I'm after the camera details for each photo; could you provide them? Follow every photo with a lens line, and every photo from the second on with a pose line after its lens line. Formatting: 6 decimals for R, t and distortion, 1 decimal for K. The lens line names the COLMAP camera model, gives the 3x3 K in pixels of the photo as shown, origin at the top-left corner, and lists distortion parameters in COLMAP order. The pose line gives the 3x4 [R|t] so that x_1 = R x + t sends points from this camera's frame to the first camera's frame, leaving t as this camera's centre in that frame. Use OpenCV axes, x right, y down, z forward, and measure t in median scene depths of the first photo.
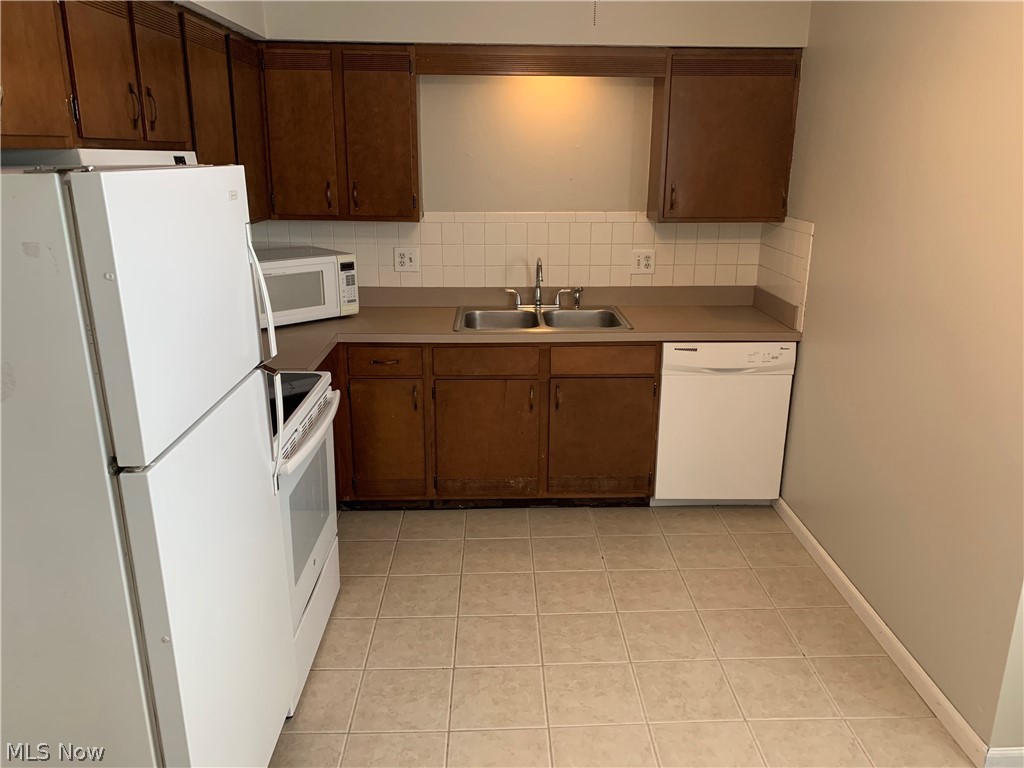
lens RADIAL K [[783.7, 0, 514.6], [0, 783.7, 380.5], [0, 0, 1]] dist [0.047646, -0.047826]
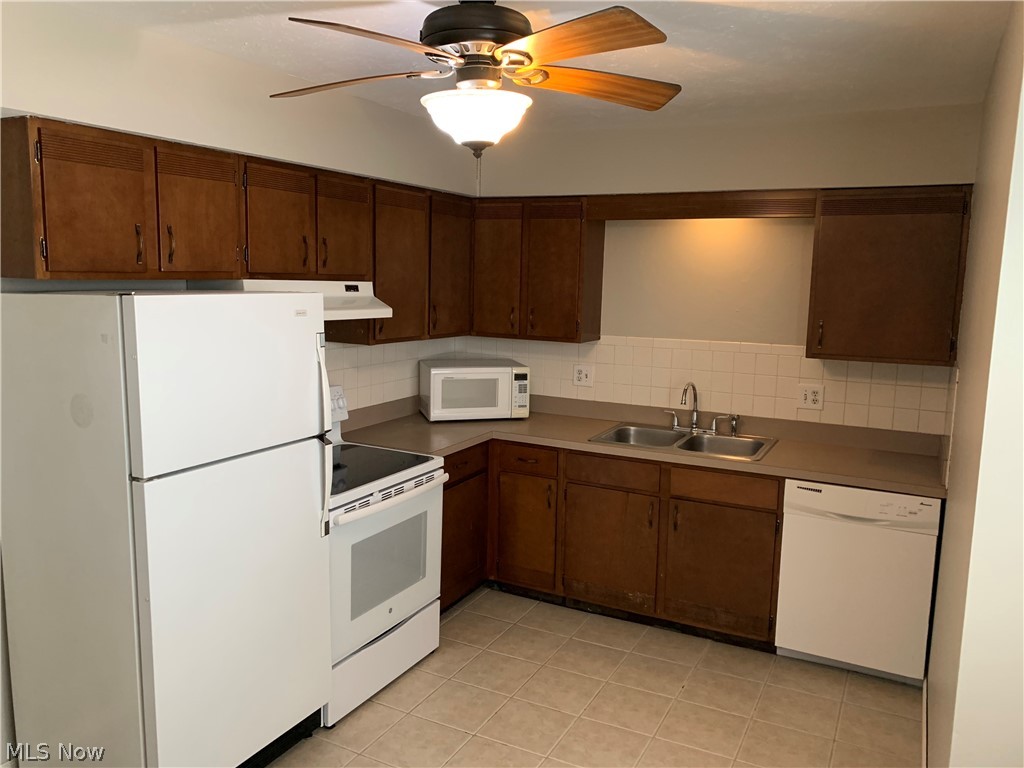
lens RADIAL K [[783.7, 0, 510.5], [0, 783.7, 377.9], [0, 0, 1]] dist [0.047646, -0.047826]
pose [[0.873462, 0.077698, -0.480652, 0.344207], [-0.151537, 0.981537, -0.116714, -0.005106], [0.462710, 0.174782, 0.869109, -0.022998]]
